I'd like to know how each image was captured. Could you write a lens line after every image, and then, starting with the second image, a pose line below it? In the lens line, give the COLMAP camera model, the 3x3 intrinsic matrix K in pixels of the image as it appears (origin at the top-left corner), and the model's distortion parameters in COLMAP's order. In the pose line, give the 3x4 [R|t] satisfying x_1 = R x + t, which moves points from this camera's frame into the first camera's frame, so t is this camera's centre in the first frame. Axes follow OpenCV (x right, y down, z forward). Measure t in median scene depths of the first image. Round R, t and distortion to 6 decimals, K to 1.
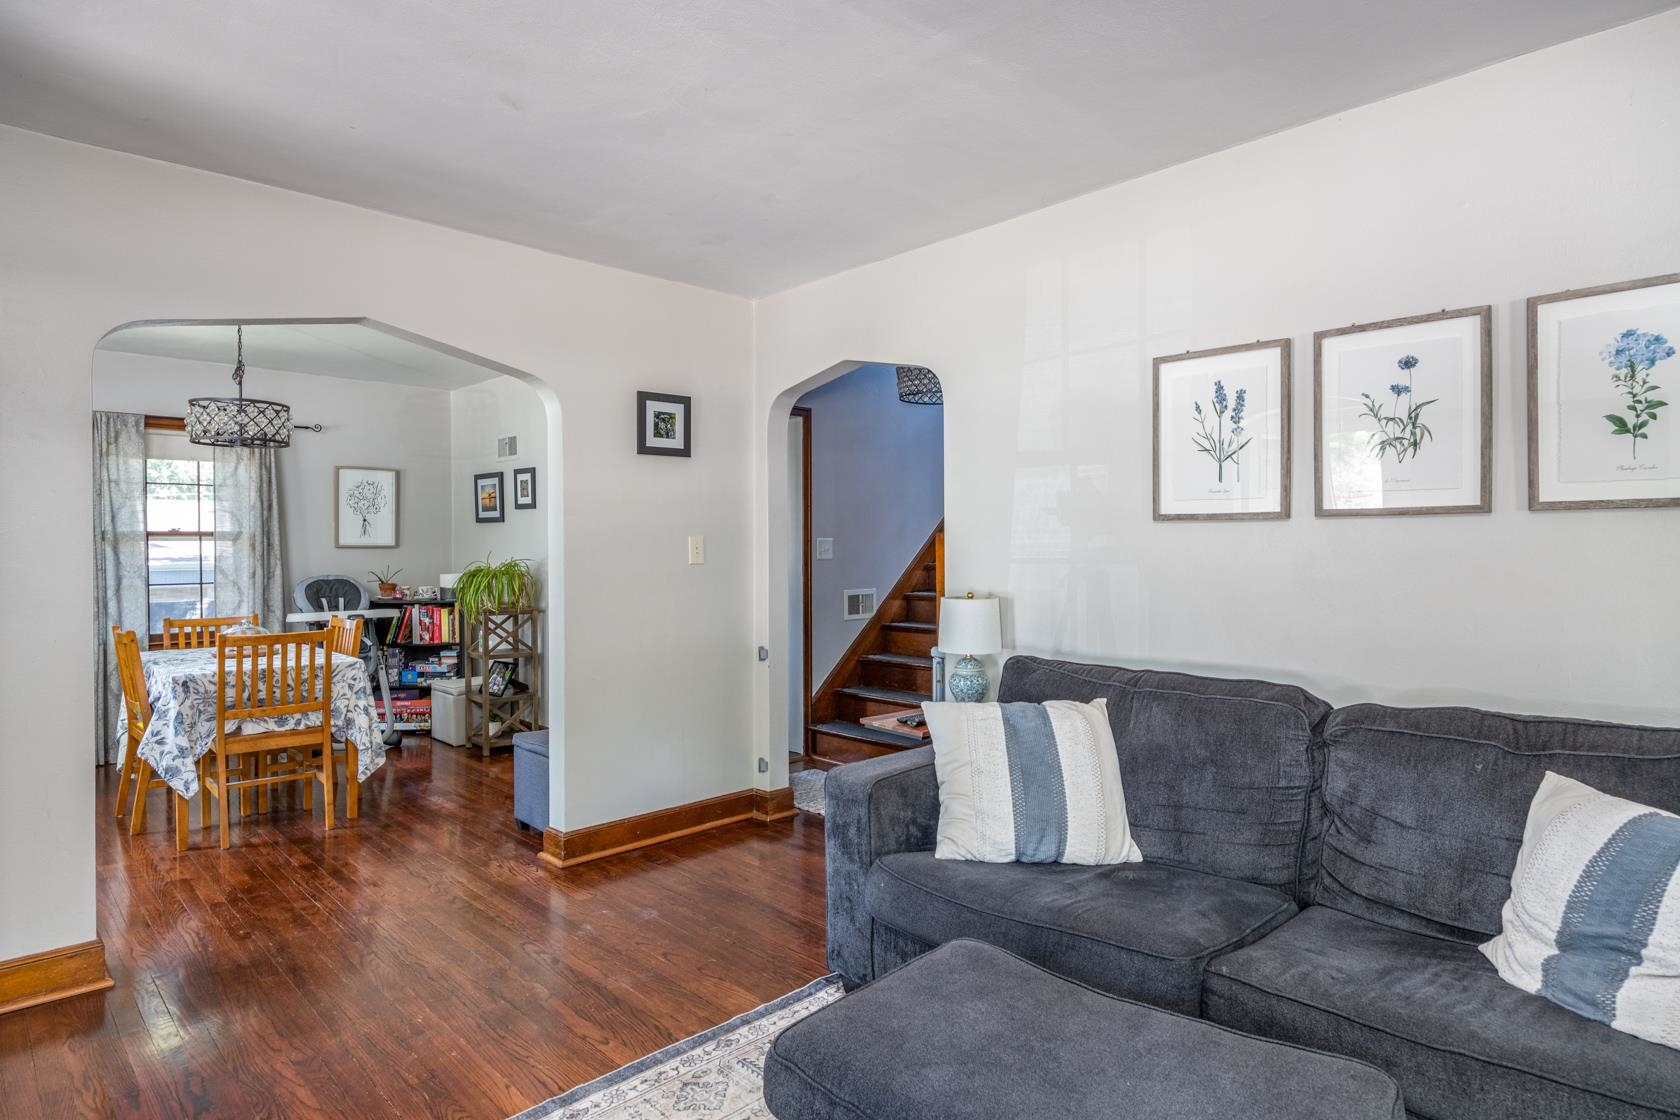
lens RADIAL K [[957.1, 0, 835.6], [0, 957.1, 554.3], [0, 0, 1]] dist [0.000218, 0.001425]
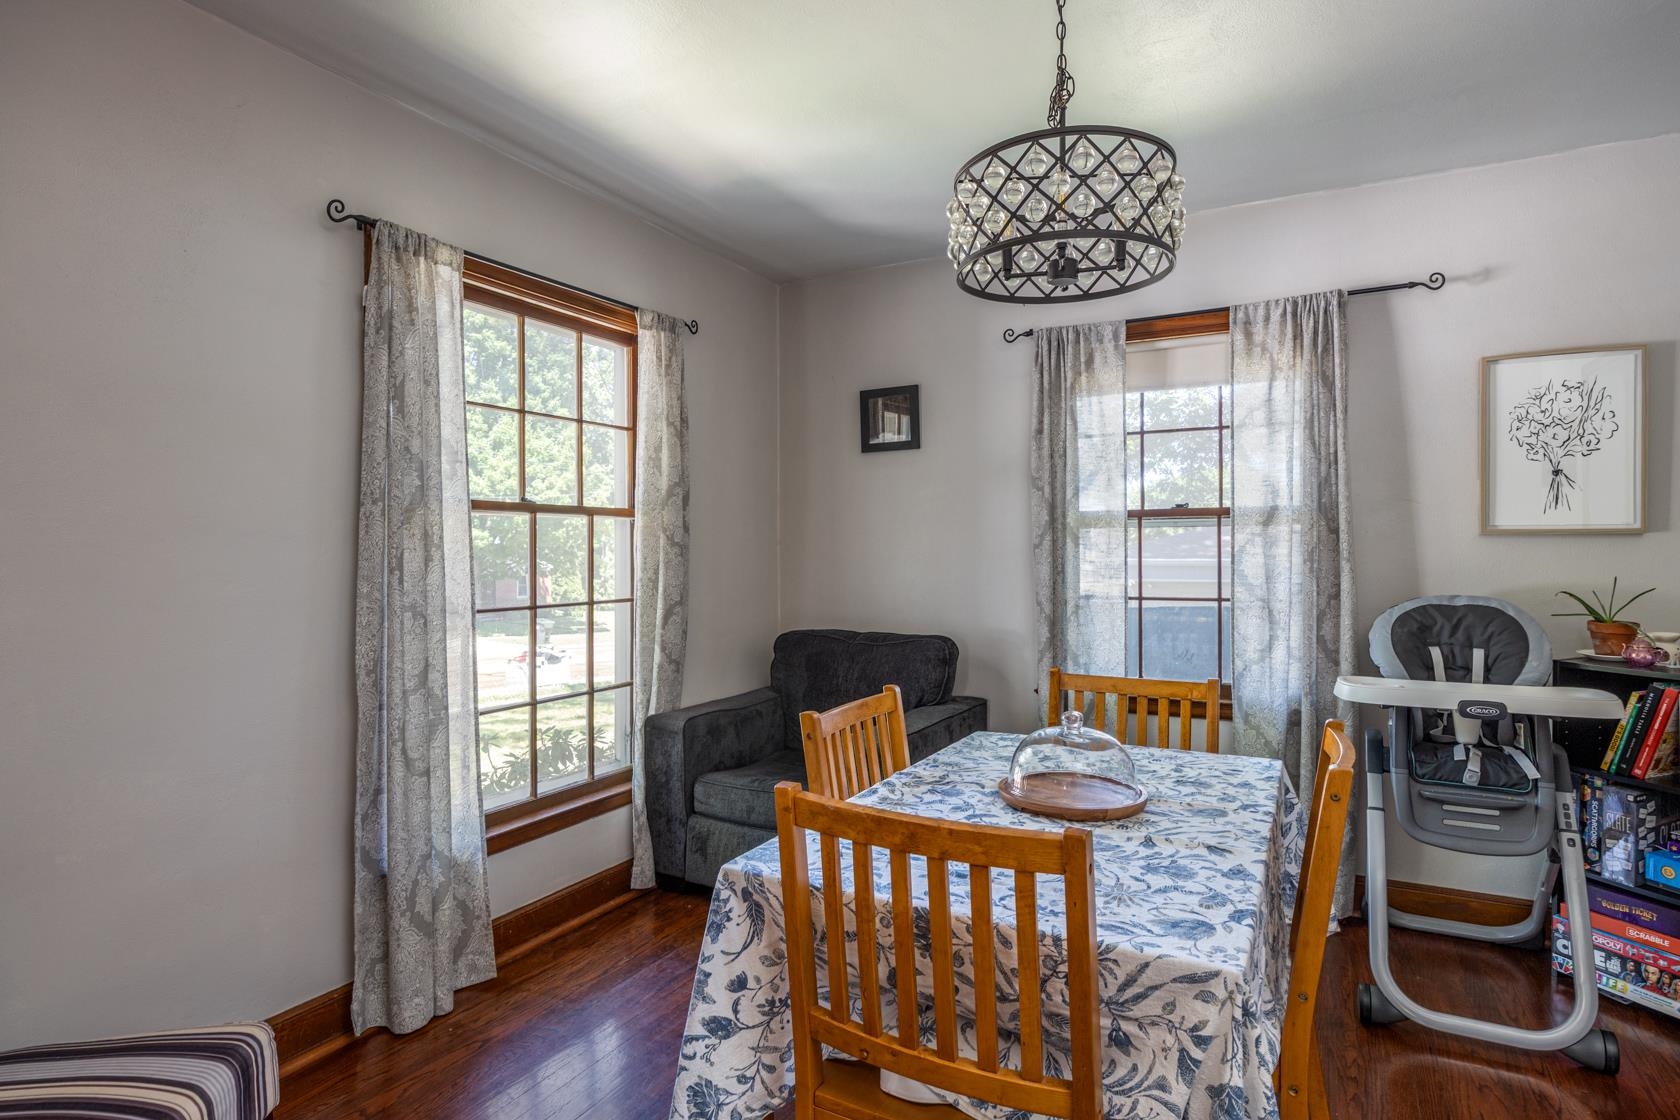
lens RADIAL K [[888.8, 0, 841.1], [0, 888.8, 564.2], [0, 0, 1]] dist [-0.005171, 0.000340]
pose [[0.322018, 0.009659, -0.946684, -0.232822], [-0.007874, 0.999941, 0.007524, 0.005966], [0.946701, 0.005031, 0.322075, 0.609473]]
